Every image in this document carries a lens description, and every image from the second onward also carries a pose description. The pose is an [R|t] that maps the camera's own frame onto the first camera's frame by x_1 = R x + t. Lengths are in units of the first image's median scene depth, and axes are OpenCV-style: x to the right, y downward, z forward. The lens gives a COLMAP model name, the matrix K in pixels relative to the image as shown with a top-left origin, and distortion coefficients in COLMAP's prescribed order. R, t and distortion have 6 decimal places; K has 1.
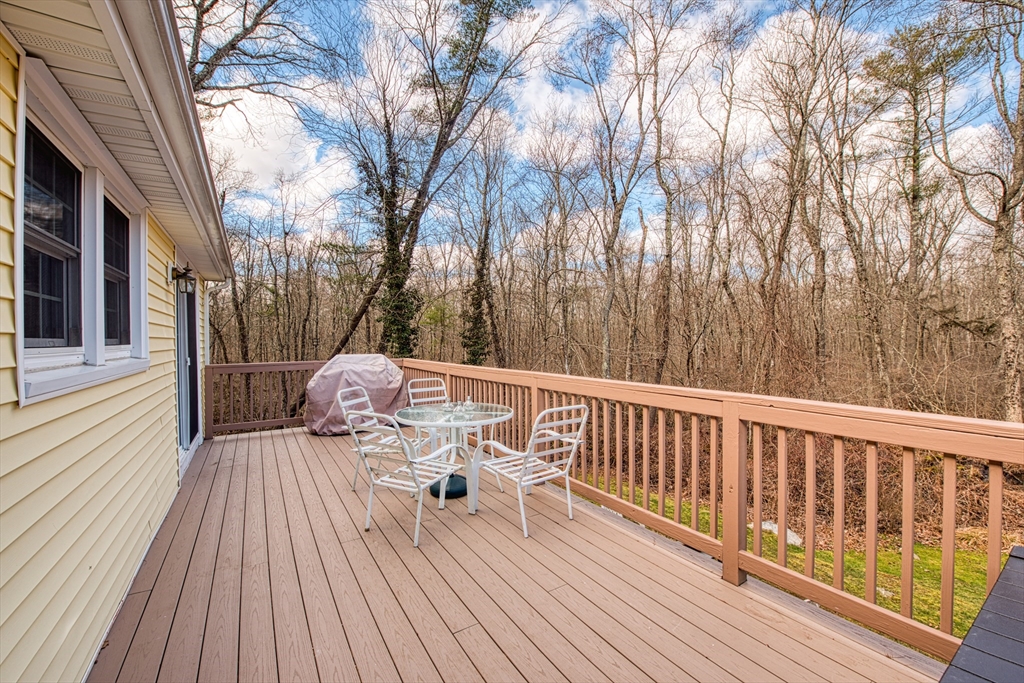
lens RADIAL K [[413.4, 0, 512.8], [0, 413.4, 340.9], [0, 0, 1]] dist [-0.014975, -0.000584]
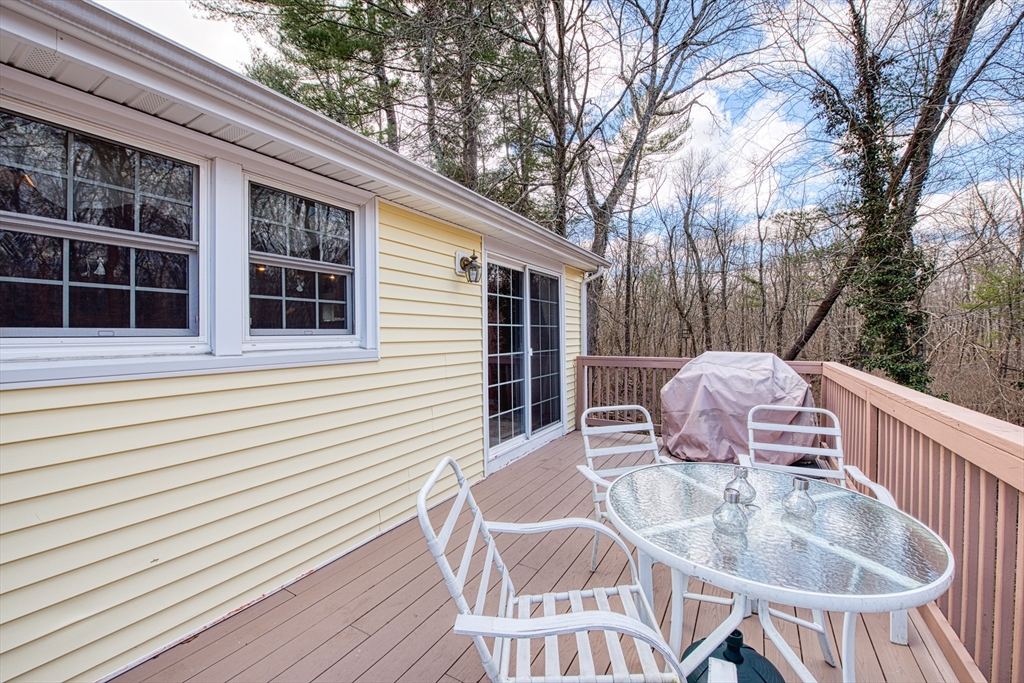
lens RADIAL K [[413.4, 0, 516.8], [0, 413.4, 333.0], [0, 0, 1]] dist [-0.014975, -0.000584]
pose [[0.474159, 0.009803, -0.880385, 0.058936], [-0.007114, 0.999948, 0.007303, -0.002047], [0.880411, 0.002801, 0.474204, 0.340274]]
